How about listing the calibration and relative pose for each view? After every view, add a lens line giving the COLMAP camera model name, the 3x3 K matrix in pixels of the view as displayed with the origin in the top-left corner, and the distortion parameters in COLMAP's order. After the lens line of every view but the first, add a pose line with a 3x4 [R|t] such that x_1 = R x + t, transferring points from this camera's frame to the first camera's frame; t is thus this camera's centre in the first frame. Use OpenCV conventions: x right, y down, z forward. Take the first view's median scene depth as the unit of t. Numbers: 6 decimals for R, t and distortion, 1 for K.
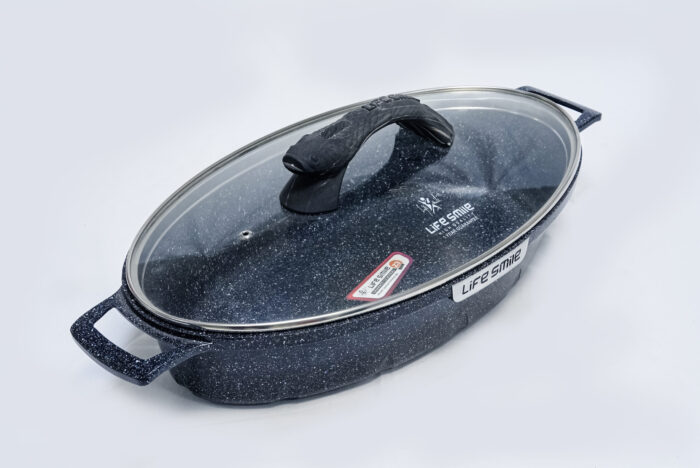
lens RADIAL K [[1392.7, 0, 348.7], [0, 1392.7, 238.6], [0, 0, 1]] dist [0.352201, 0.000000]
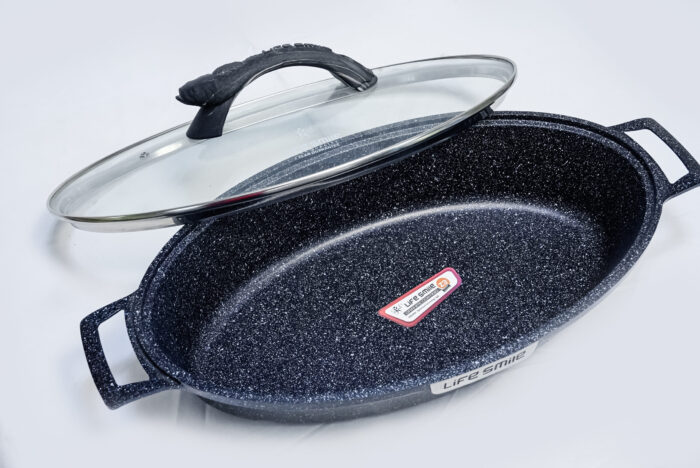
lens RADIAL K [[1106.7, 0, 347.6], [0, 1106.7, 231.4], [0, 0, 1]] dist [0.280979, 0.000000]
pose [[0.934961, 0.270016, -0.230087, 0.159456], [-0.193313, 0.931619, 0.307761, -0.278840], [0.297453, -0.243266, 0.923224, 0.252384]]
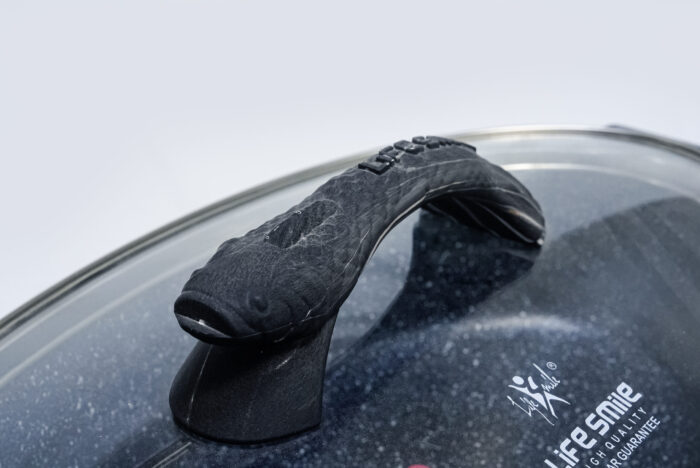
lens RADIAL K [[1285.6, 0, 351.2], [0, 1285.6, 233.9], [0, 0, 1]] dist [0.243651, 0.000000]
pose [[0.994229, -0.047601, 0.096141, -0.030343], [0.053289, 0.996923, -0.057491, -0.050899], [-0.093108, 0.062283, 0.993706, 0.605740]]
